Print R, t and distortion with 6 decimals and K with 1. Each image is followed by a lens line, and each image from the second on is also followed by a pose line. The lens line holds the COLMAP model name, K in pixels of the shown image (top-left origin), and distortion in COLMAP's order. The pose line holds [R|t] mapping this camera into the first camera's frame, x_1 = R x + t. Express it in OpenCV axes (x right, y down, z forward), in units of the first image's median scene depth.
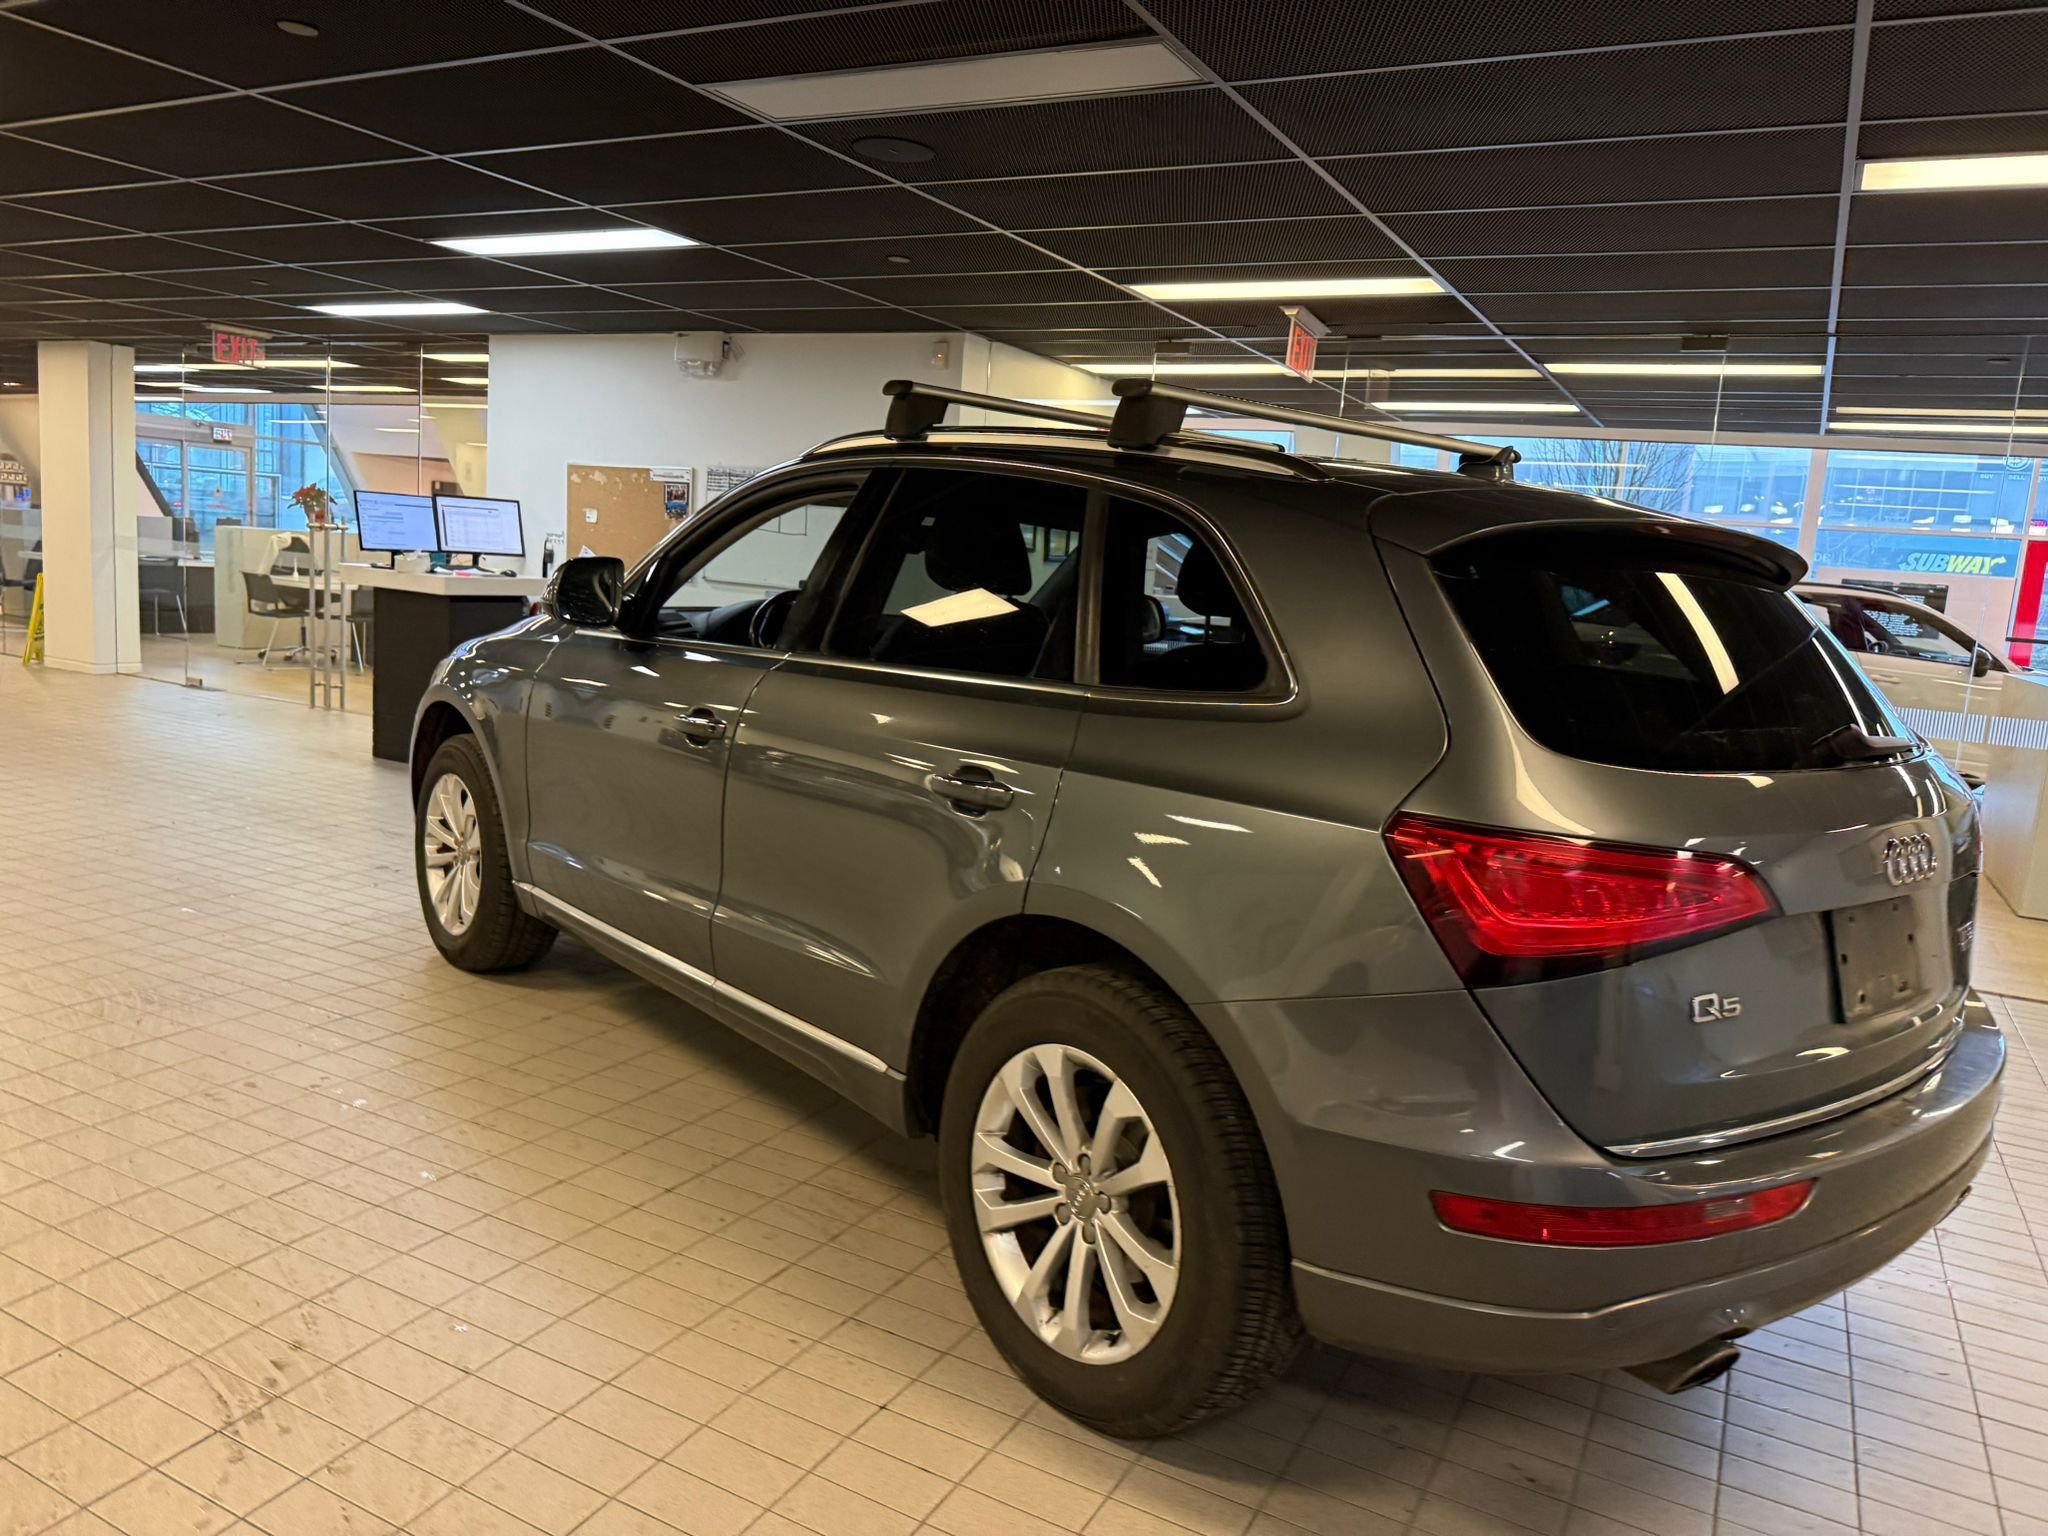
lens RADIAL K [[1443.3, 0, 1023.8], [0, 1443.3, 761.3], [0, 0, 1]] dist [0.044552, -0.062786]
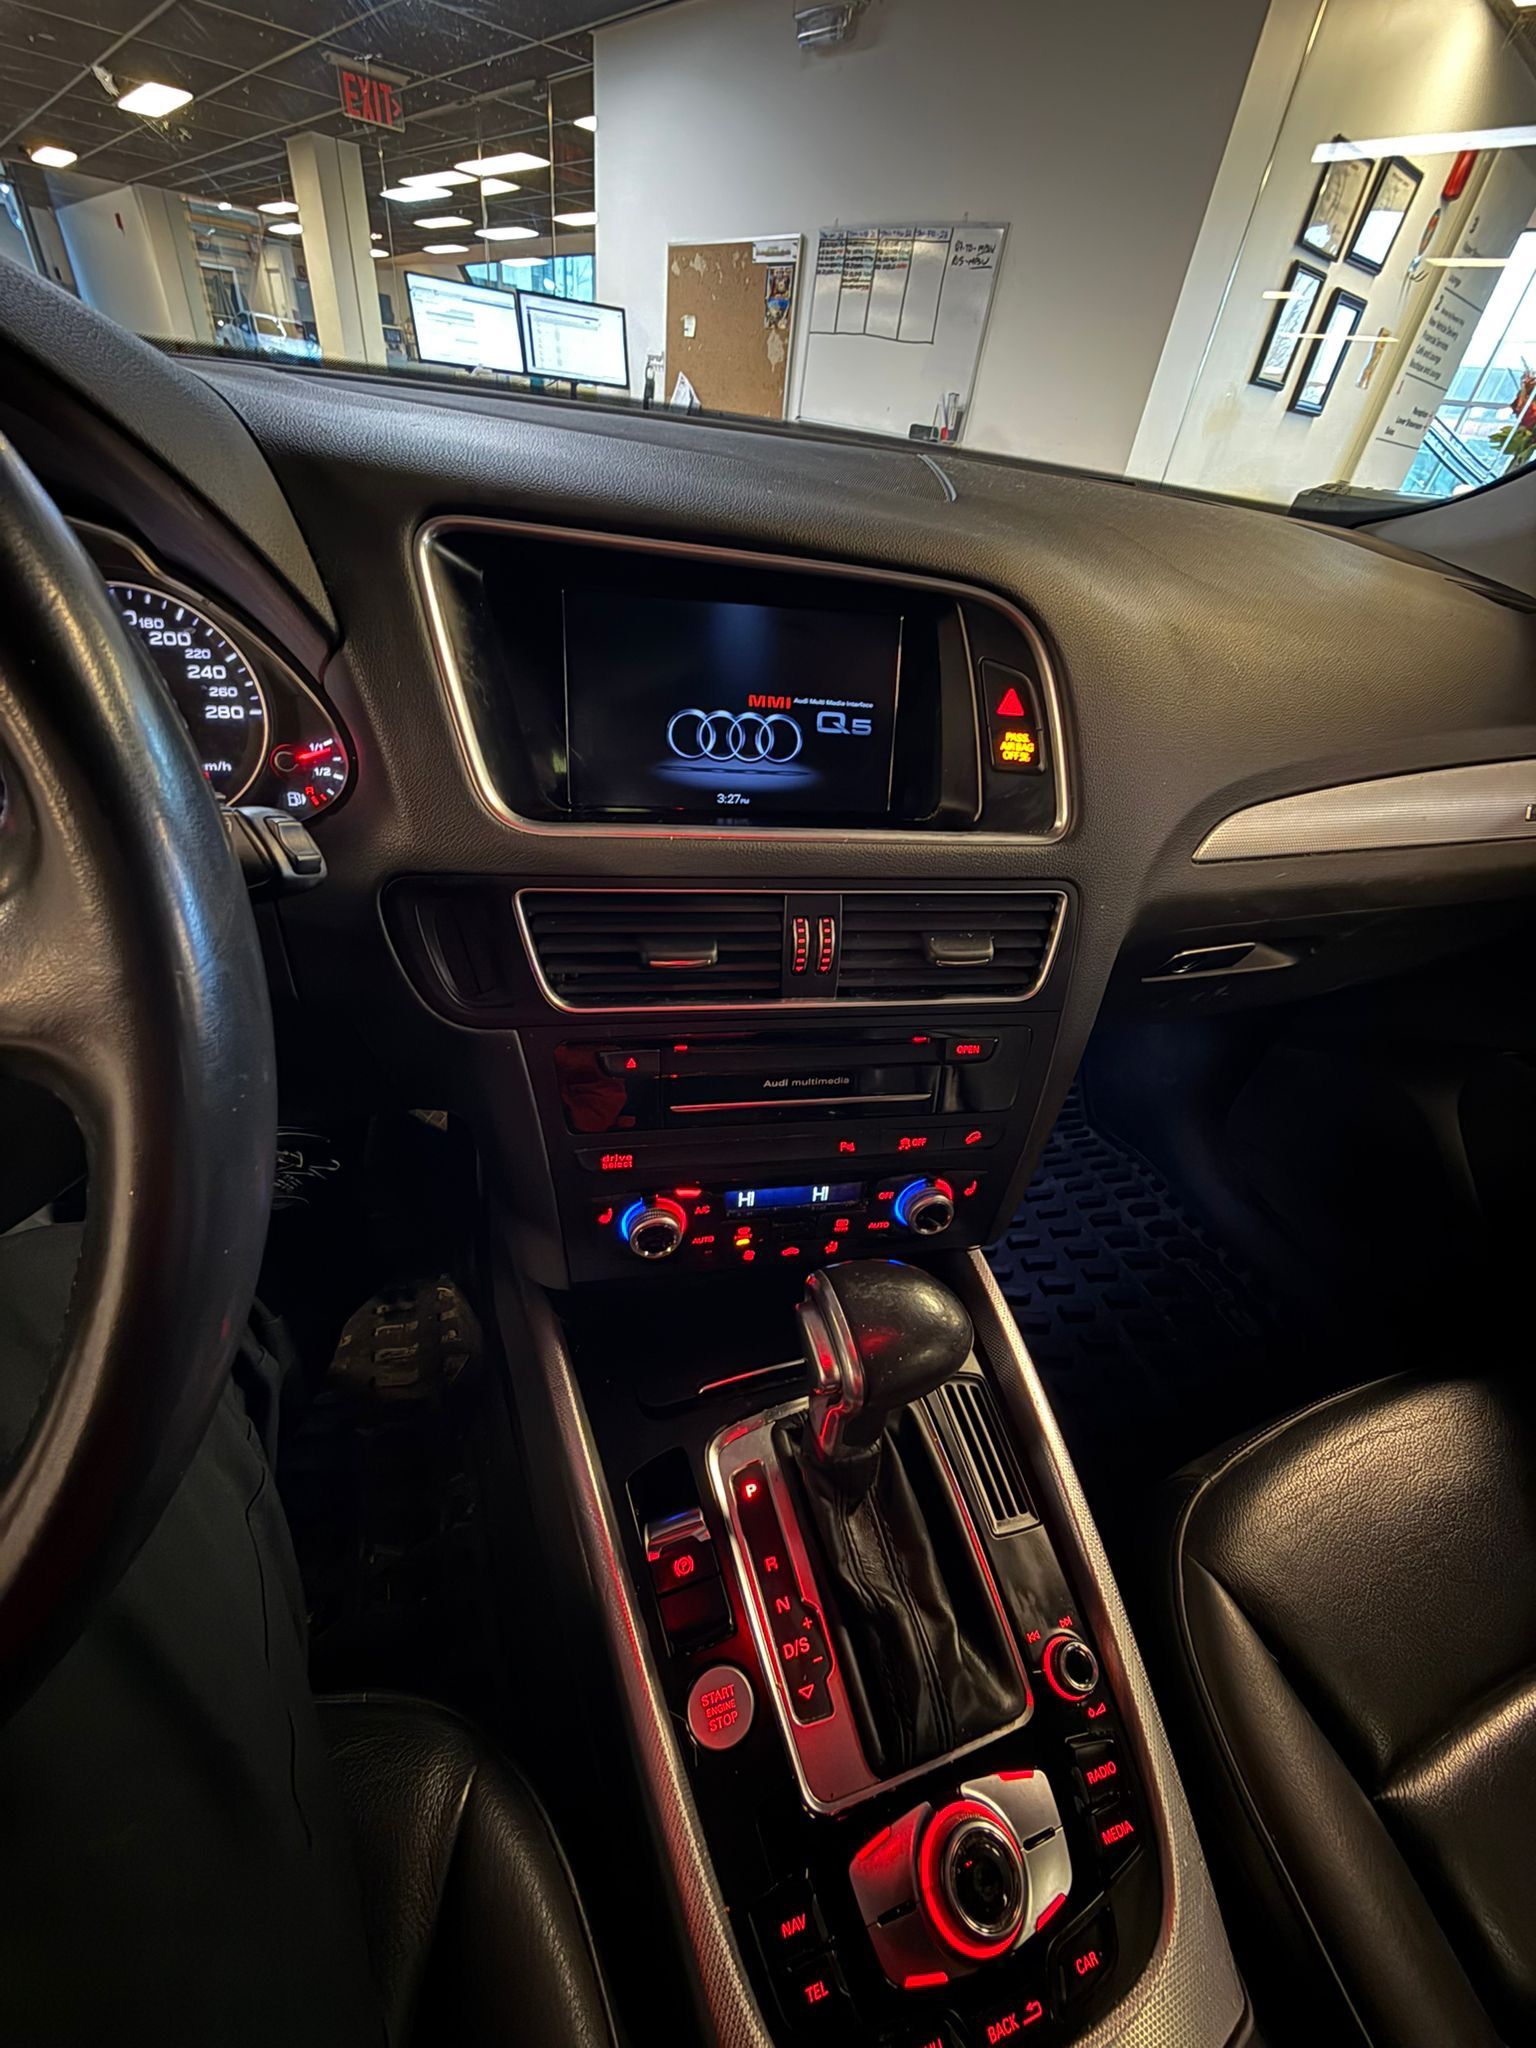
lens RADIAL K [[804.4, 0, 768.0], [0, 804.4, 1024.0], [0, 0, 1]] dist [-0.000979, -0.000085]
pose [[0.933564, 0.244498, -0.262068, -0.077925], [-0.097992, 0.877452, 0.469549, -0.079153], [0.344756, -0.412673, 0.843116, 0.916788]]
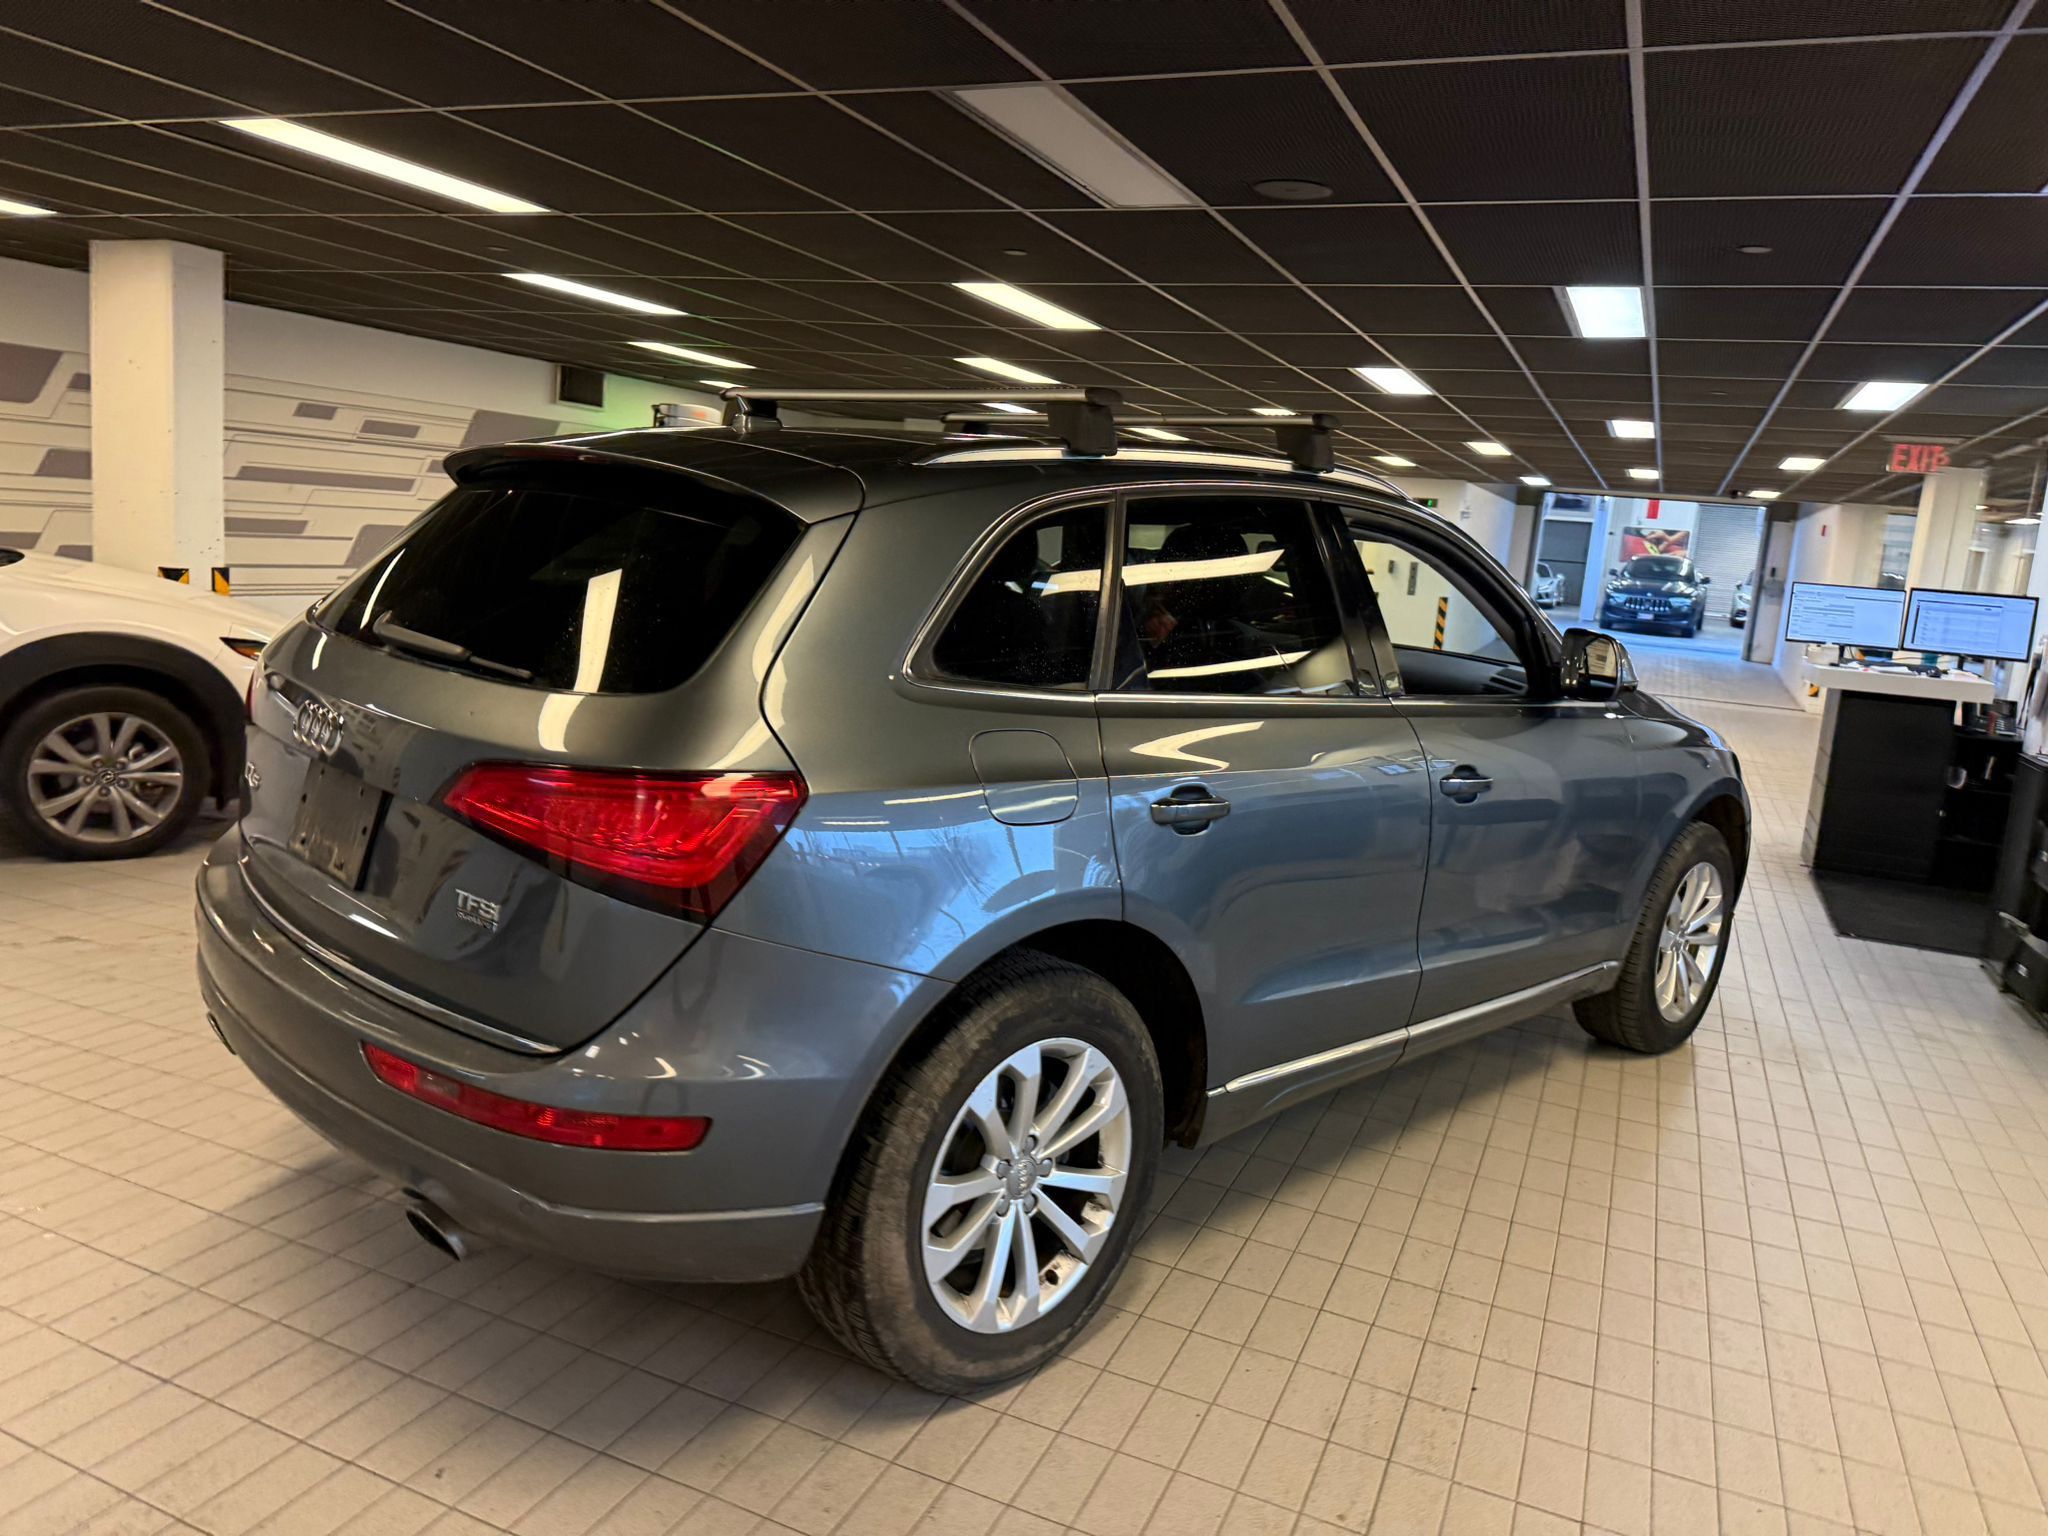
lens RADIAL K [[1447.0, 0, 1045.2], [0, 1447.0, 738.1], [0, 0, 1]] dist [0.035510, -0.052175]
pose [[0.092927, 0.080168, -0.992440, 0.906555], [-0.212750, 0.975332, 0.058865, -0.054178], [0.972678, 0.205671, 0.107691, 0.740781]]
